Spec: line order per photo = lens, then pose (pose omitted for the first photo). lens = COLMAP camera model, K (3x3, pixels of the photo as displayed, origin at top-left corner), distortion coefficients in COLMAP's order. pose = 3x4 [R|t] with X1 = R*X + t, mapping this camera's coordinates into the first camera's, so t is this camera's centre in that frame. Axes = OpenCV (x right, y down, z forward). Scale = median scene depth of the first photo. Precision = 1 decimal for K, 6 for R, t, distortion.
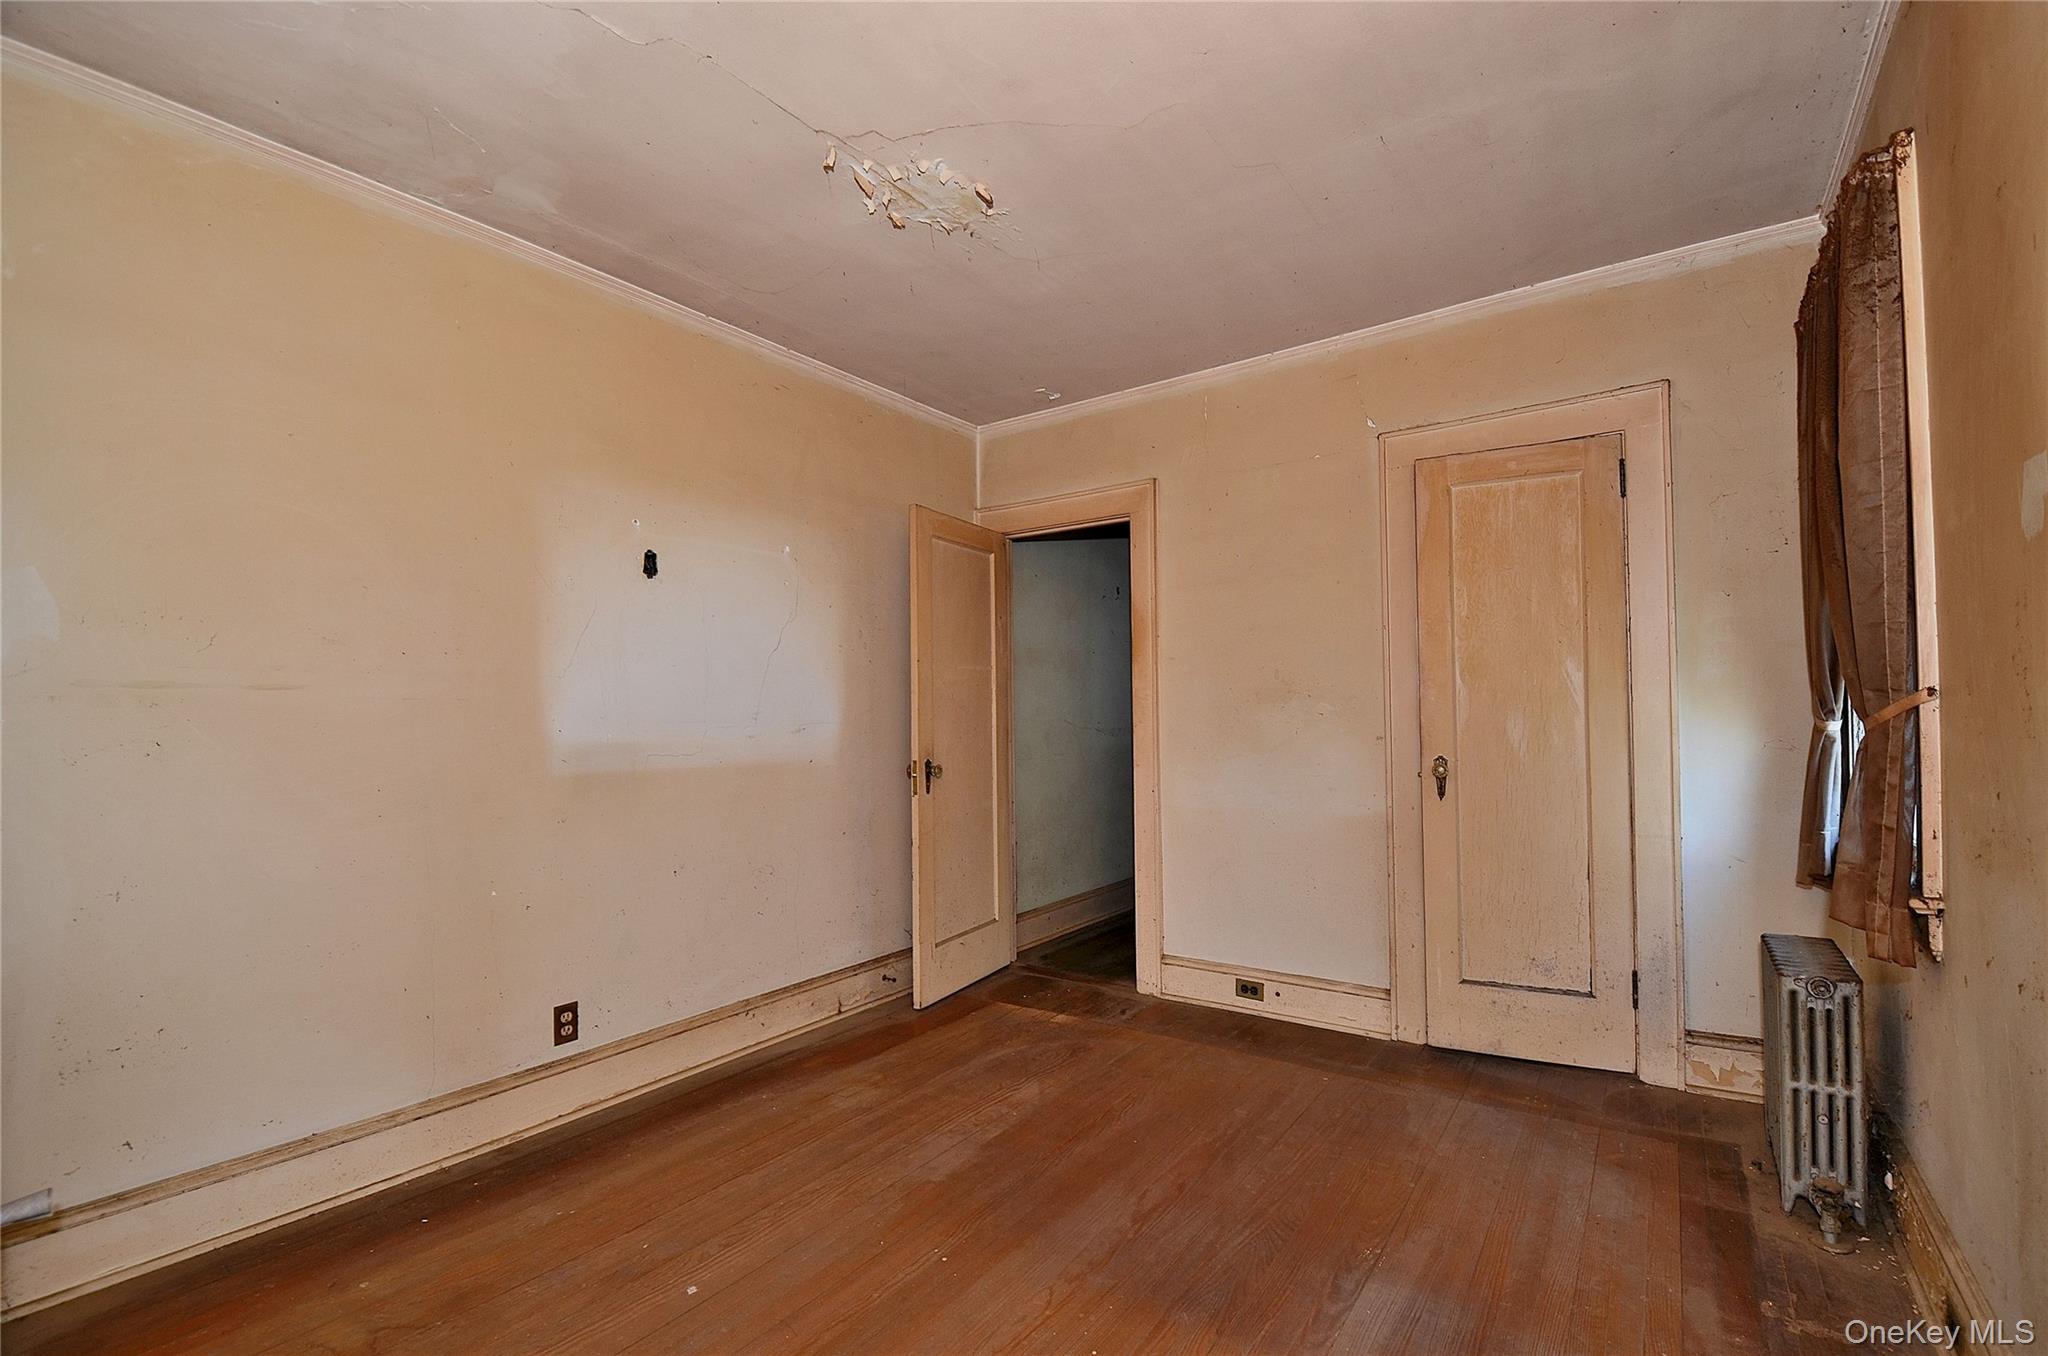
lens RADIAL K [[895.2, 0, 1054.9], [0, 895.2, 690.5], [0, 0, 1]] dist [0.014484, -0.018682]
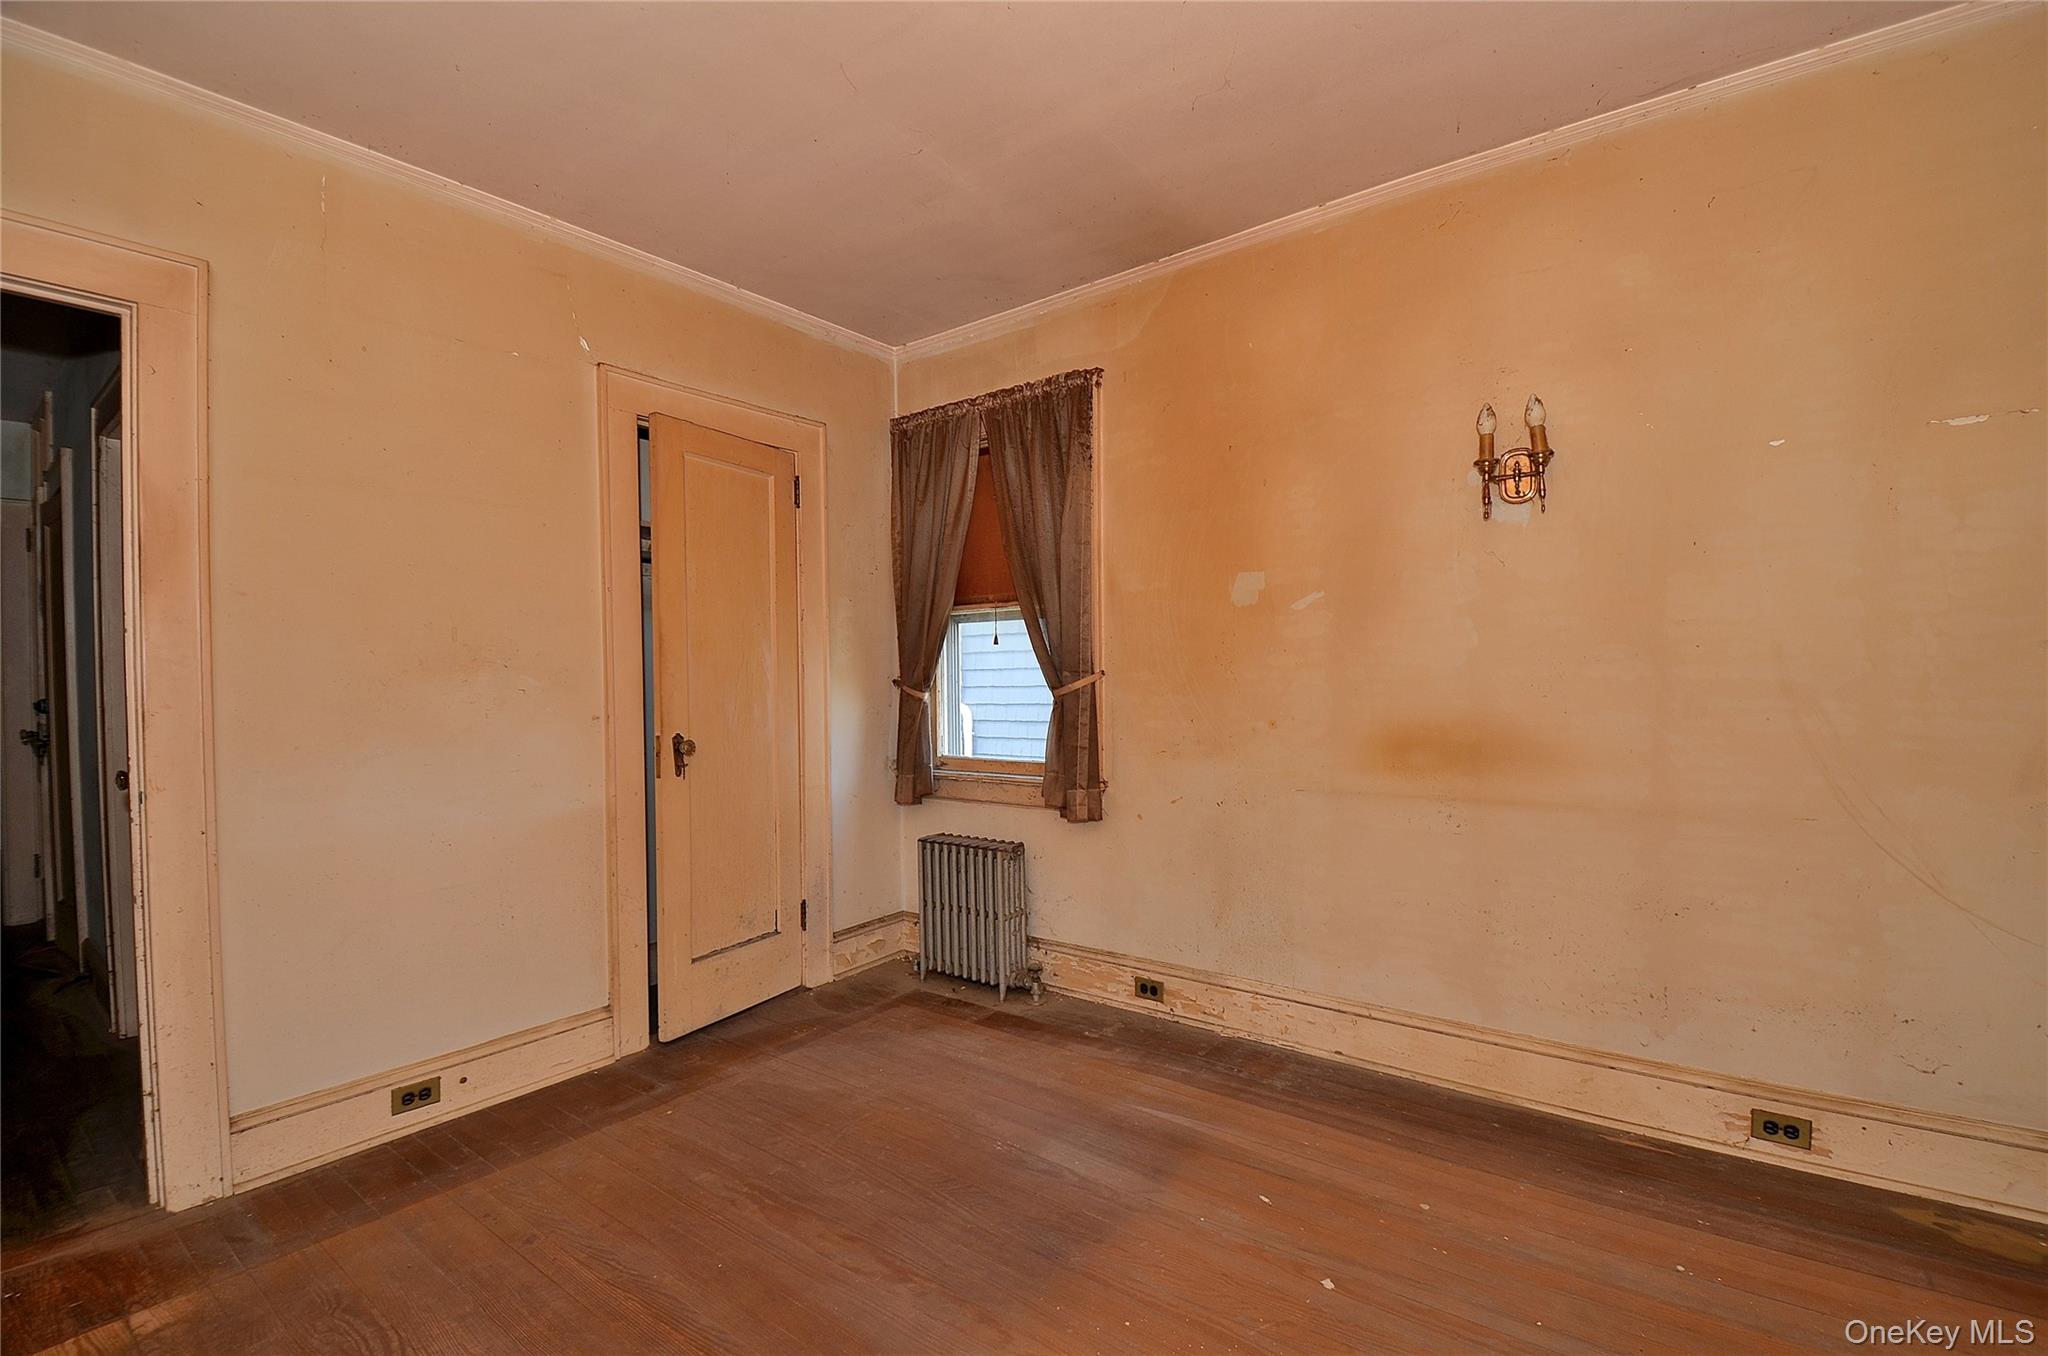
lens RADIAL K [[895.2, 0, 1054.9], [0, 895.2, 690.5], [0, 0, 1]] dist [0.014484, -0.018682]
pose [[0.035476, 0.002436, 0.999368, -0.532612], [-0.013235, 0.999910, -0.001967, 0.025273], [-0.999283, -0.013157, 0.035505, 0.592750]]
